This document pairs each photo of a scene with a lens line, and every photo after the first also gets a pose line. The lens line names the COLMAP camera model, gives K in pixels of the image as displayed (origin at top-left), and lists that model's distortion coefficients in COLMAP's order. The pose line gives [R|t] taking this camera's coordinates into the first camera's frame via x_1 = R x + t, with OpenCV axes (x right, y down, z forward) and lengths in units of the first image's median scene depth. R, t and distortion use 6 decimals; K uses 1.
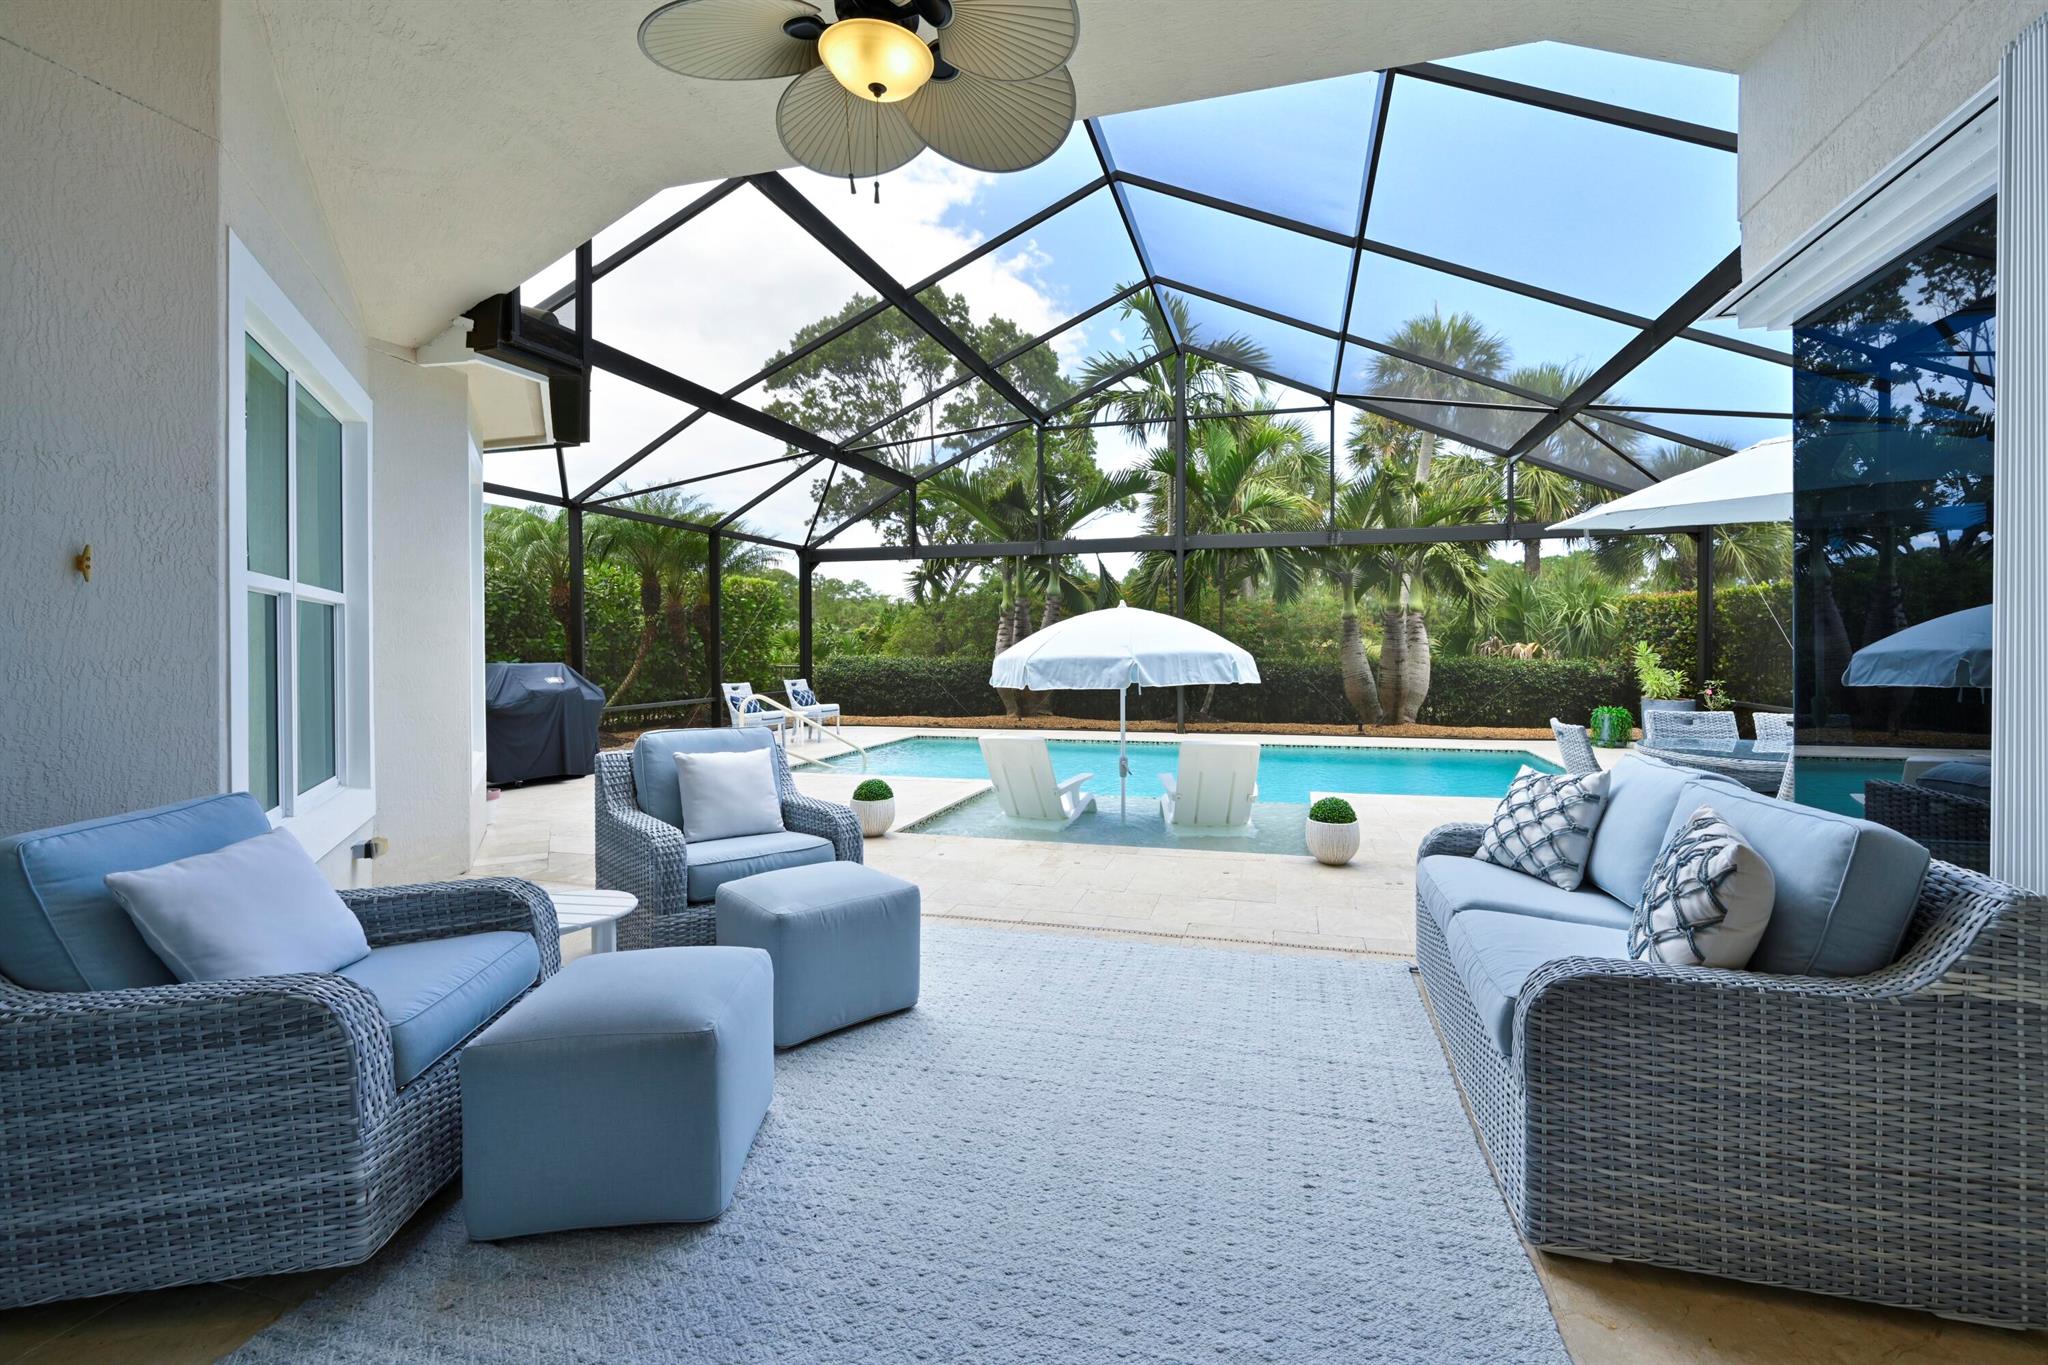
lens RADIAL K [[821.6, 0, 1023.2], [0, 821.6, 657.0], [0, 0, 1]] dist [0.000302, 0.000004]
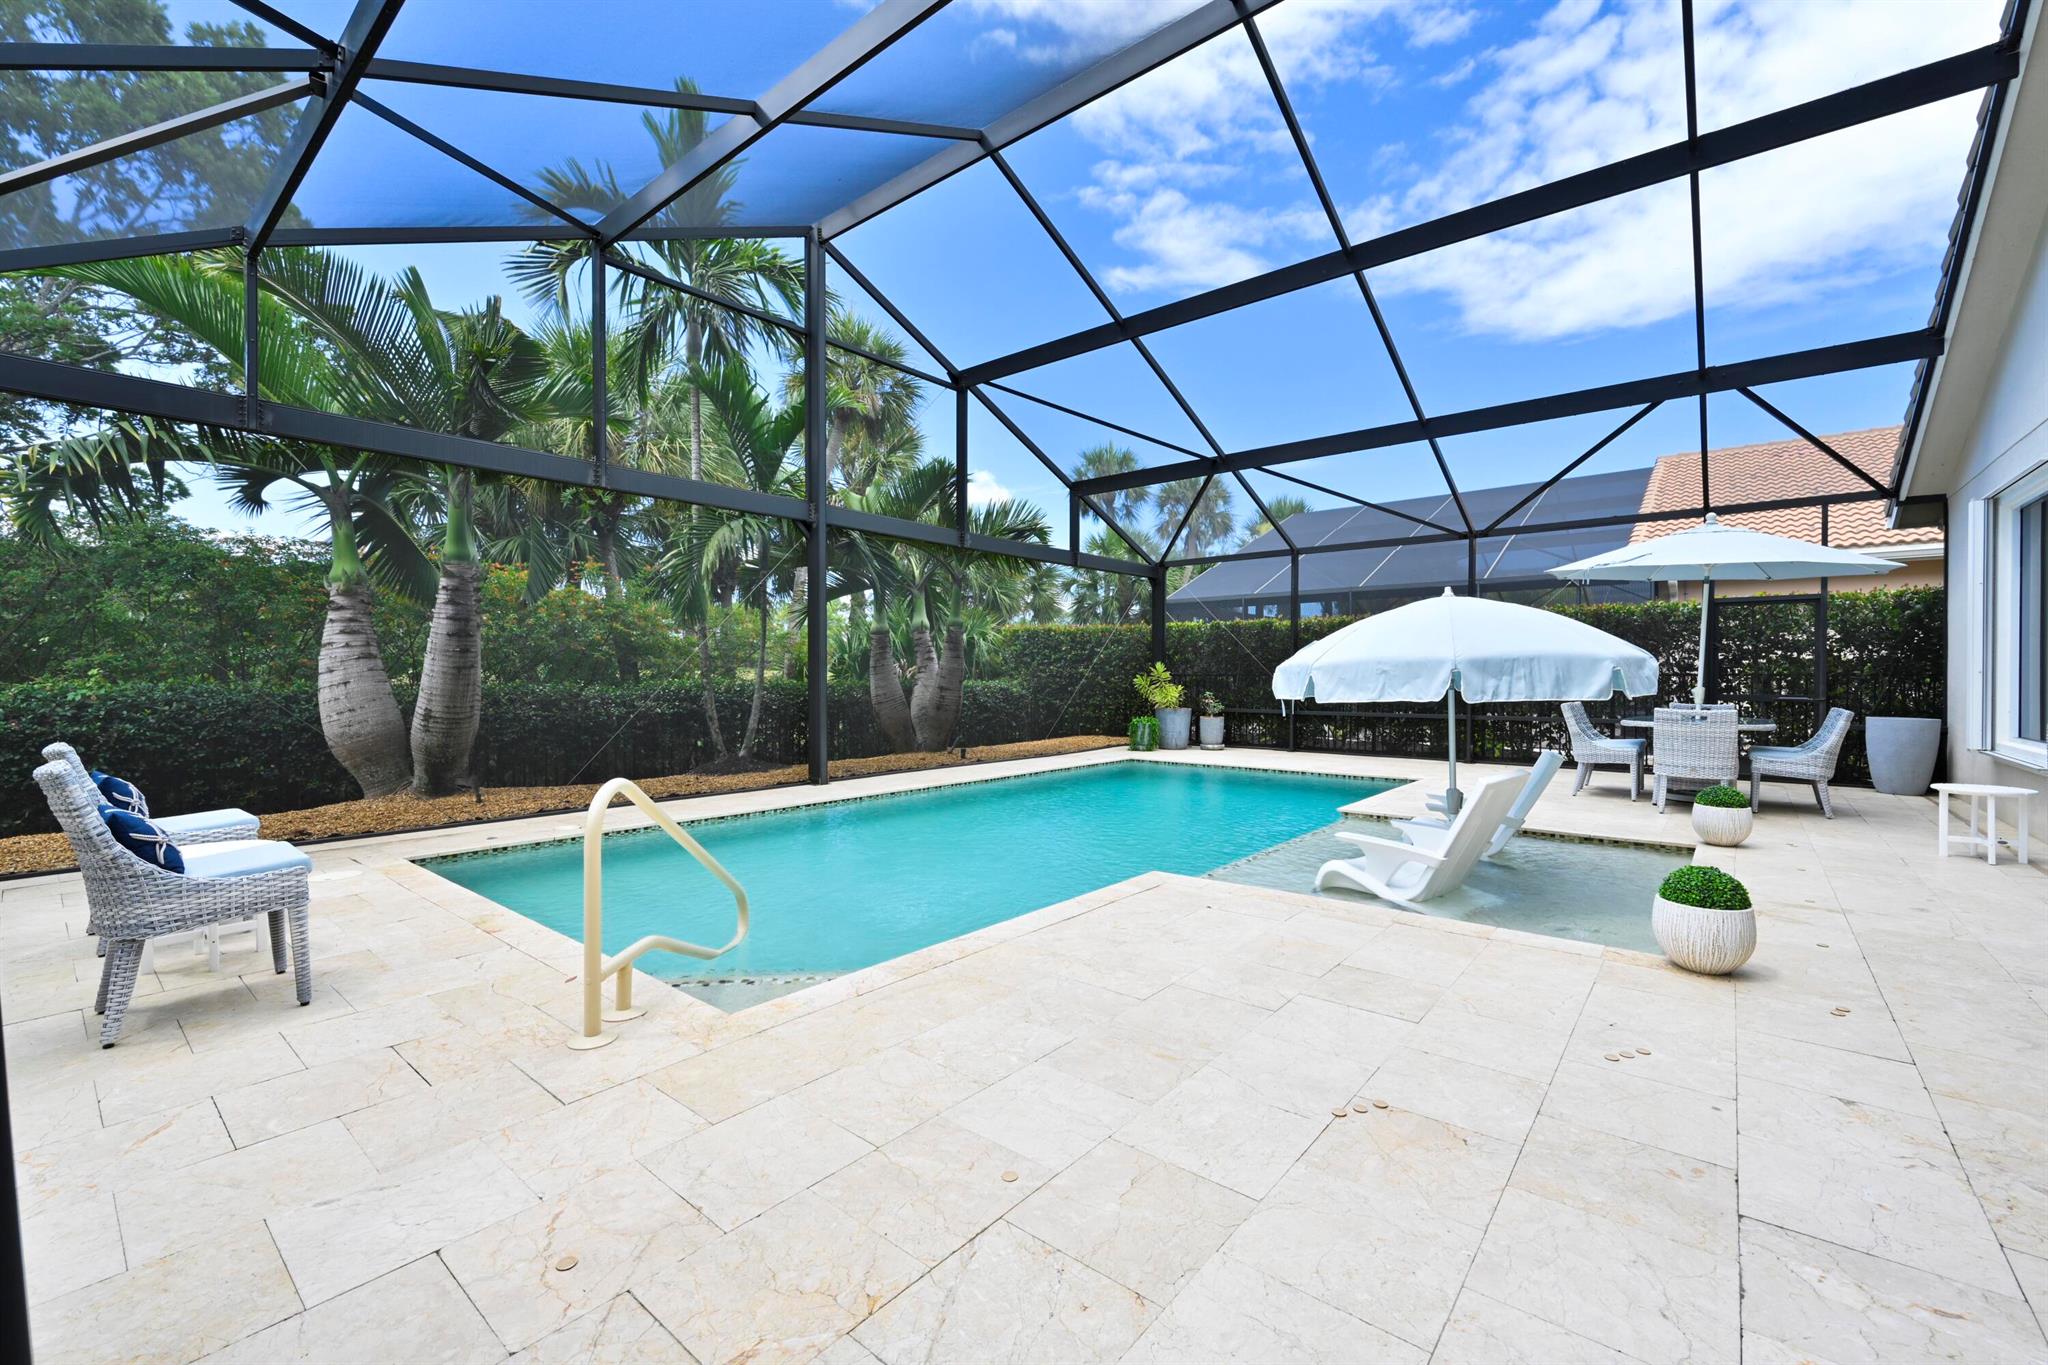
lens RADIAL K [[841.1, 0, 1024.0], [0, 841.1, 682.5], [0, 0, 1]] dist [0.000387, 0.000014]
pose [[0.363262, 0.003484, 0.931680, -0.447210], [0.005314, 0.999969, -0.005811, 0.011491], [-0.931672, 0.007062, 0.363232, 0.610449]]
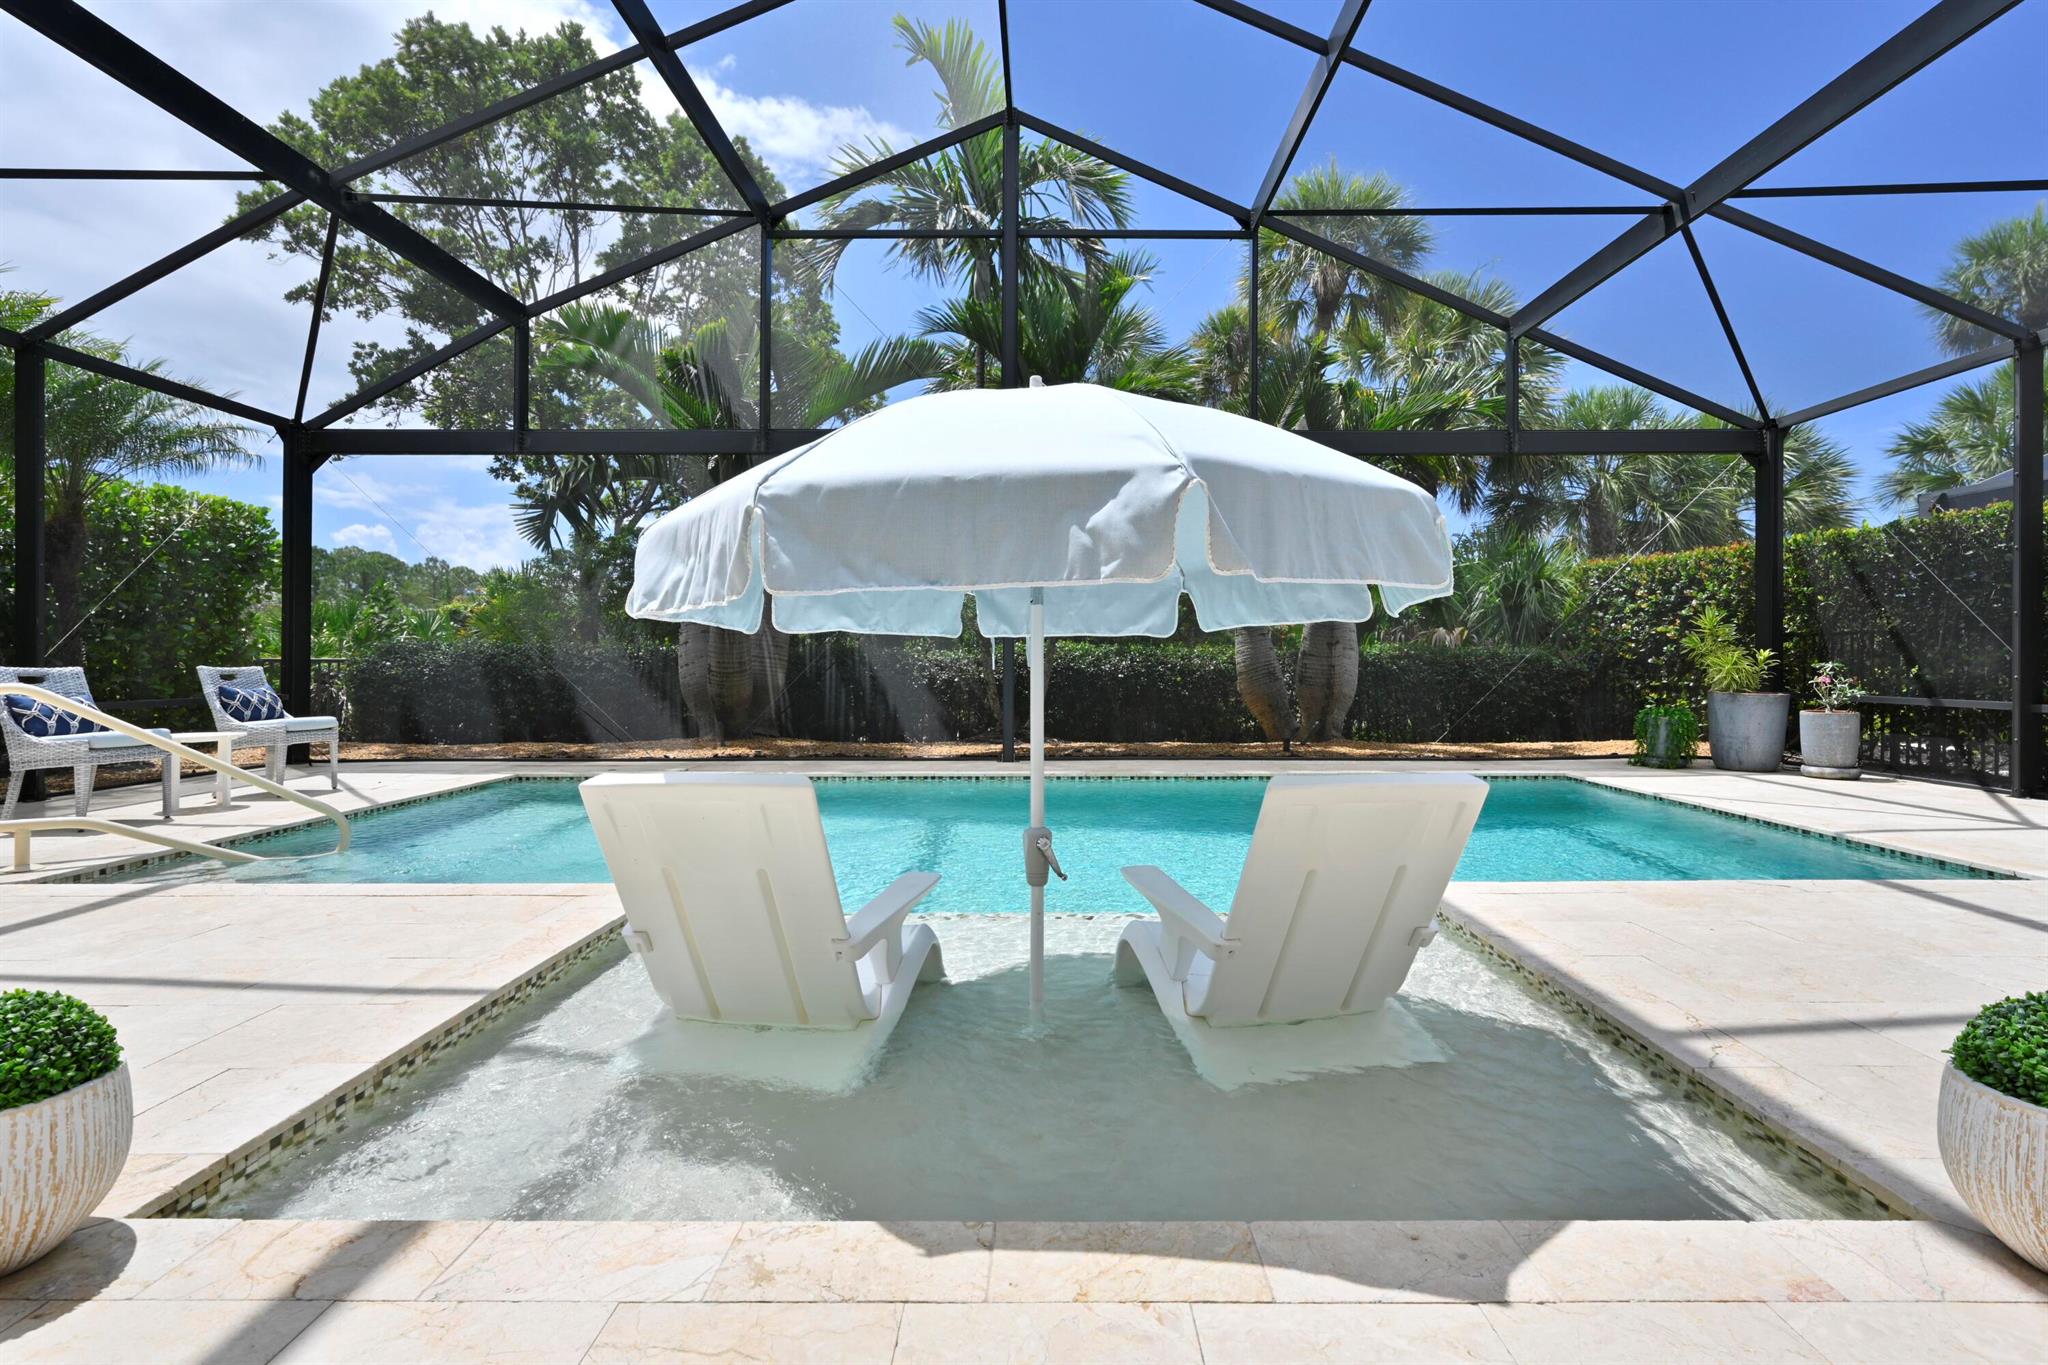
lens RADIAL K [[946.9, 0, 1024.0], [0, 946.9, 682.5], [0, 0, 1]] dist [-0.022890, 0.000115]
pose [[0.953439, 0.002609, 0.301573, -0.002056], [-0.004363, 0.999977, 0.005140, 0.032495], [-0.301553, -0.006216, 0.953429, 0.353245]]
